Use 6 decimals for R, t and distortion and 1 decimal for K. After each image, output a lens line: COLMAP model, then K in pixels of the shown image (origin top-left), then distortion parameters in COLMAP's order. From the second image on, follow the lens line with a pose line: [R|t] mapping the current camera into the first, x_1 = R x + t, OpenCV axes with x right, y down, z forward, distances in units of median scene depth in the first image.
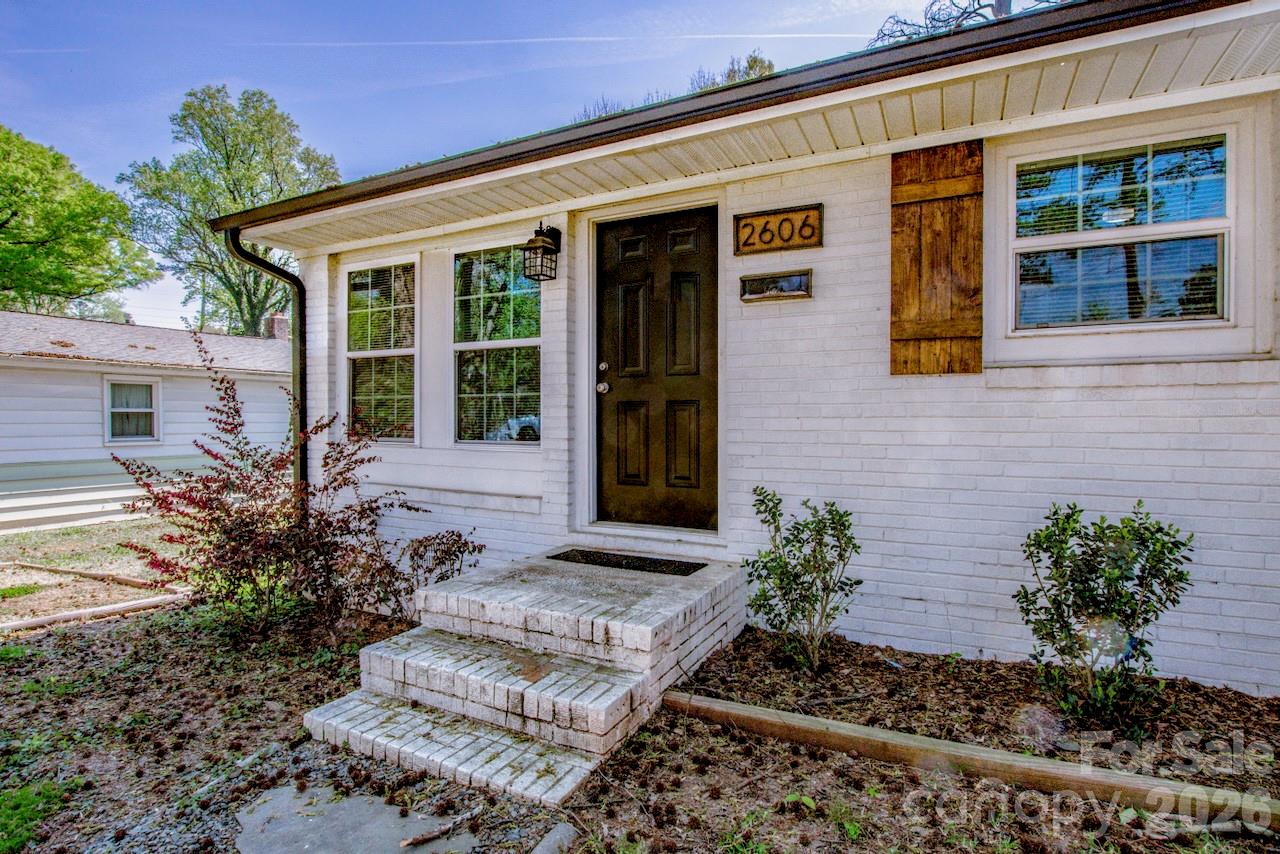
lens RADIAL K [[668.9, 0, 640.0], [0, 668.9, 427.0], [0, 0, 1]] dist [0.001035, 0.000095]
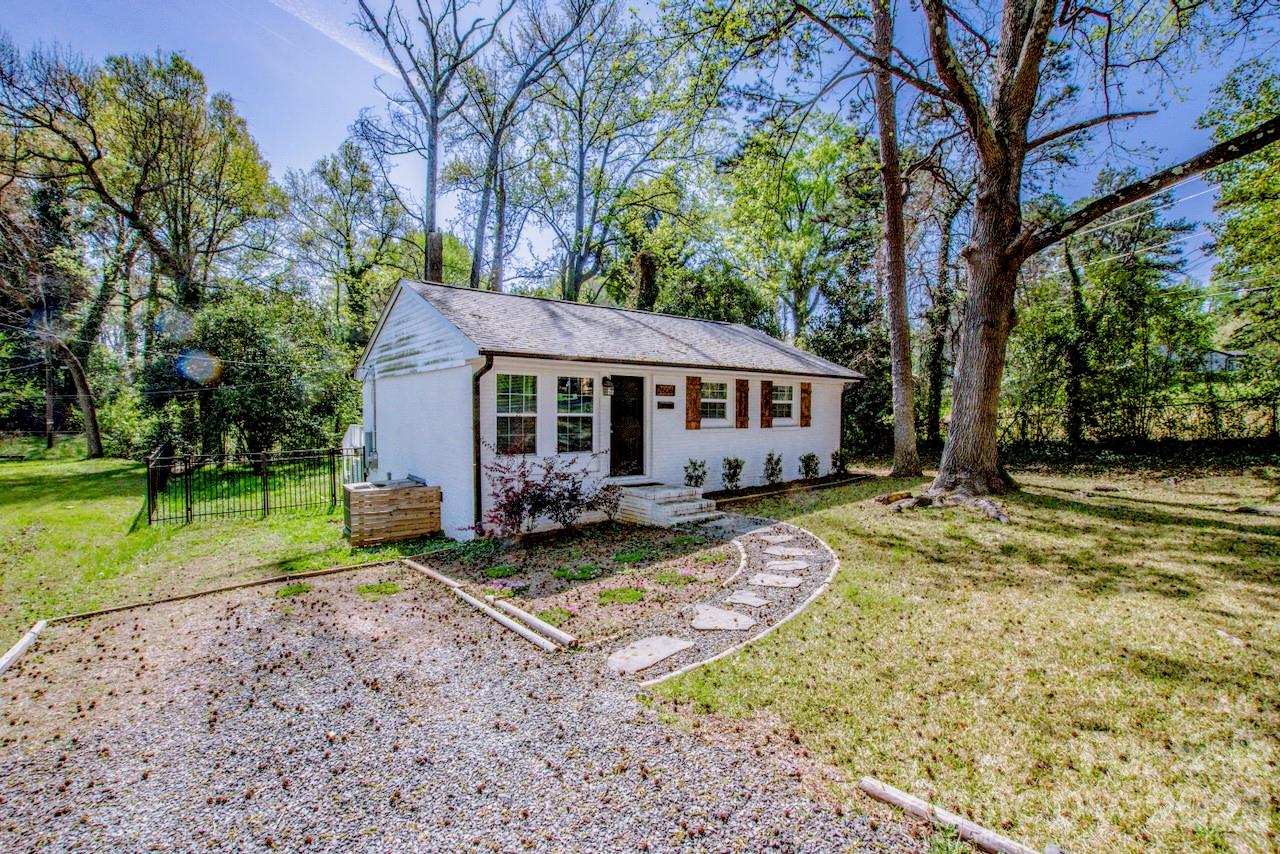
lens RADIAL K [[576.2, 0, 636.2], [0, 576.2, 431.8], [0, 0, 1]] dist [-0.028872, 0.000340]
pose [[0.417360, -0.028412, 0.908297, -2.689887], [0.001782, 0.999535, 0.030448, -0.156396], [-0.908740, -0.011089, 0.417216, -0.181431]]
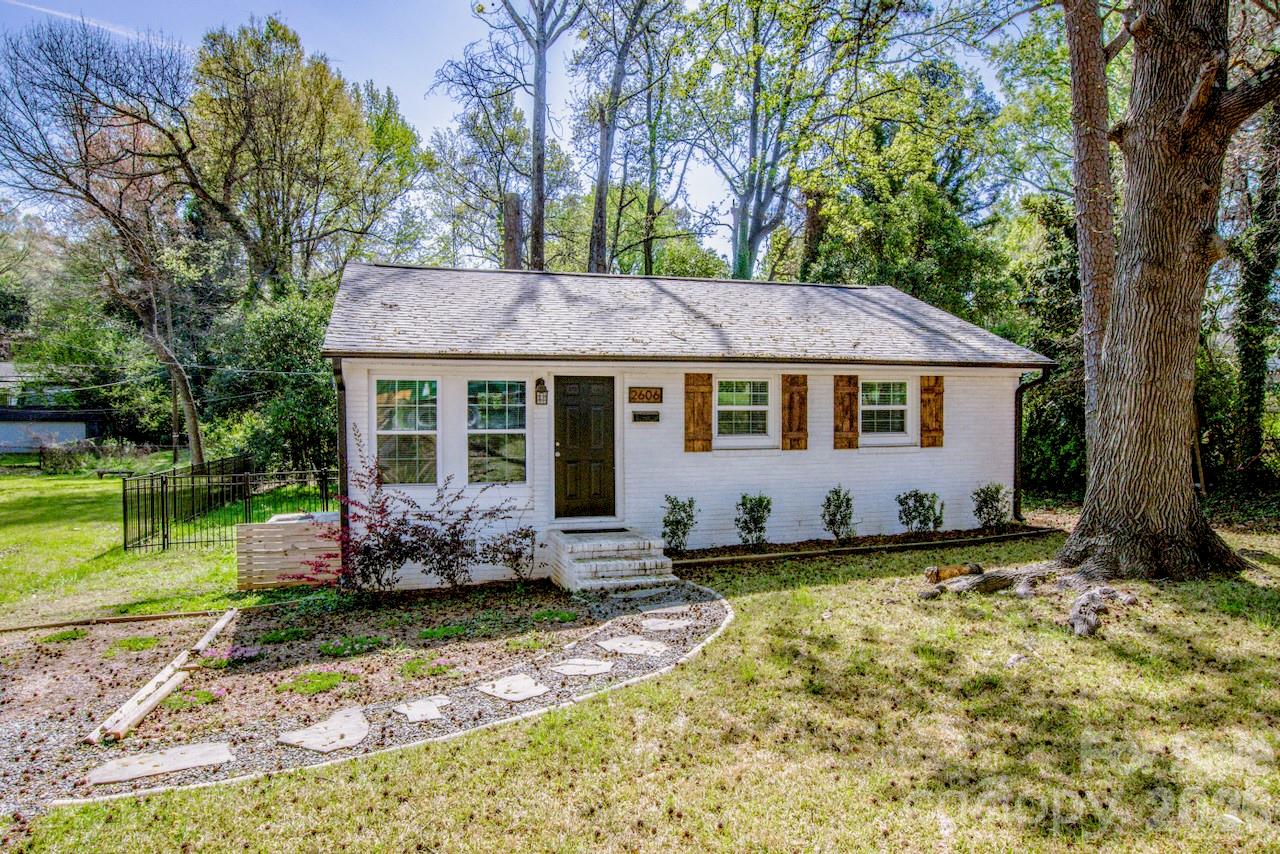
lens RADIAL K [[794.0, 0, 637.9], [0, 794.0, 446.6], [0, 0, 1]] dist [-0.002584, -0.000458]
pose [[0.724195, -0.027260, 0.689057, -1.864432], [0.008961, 0.999506, 0.030124, -0.182392], [-0.689537, -0.015642, 0.724081, -1.152058]]
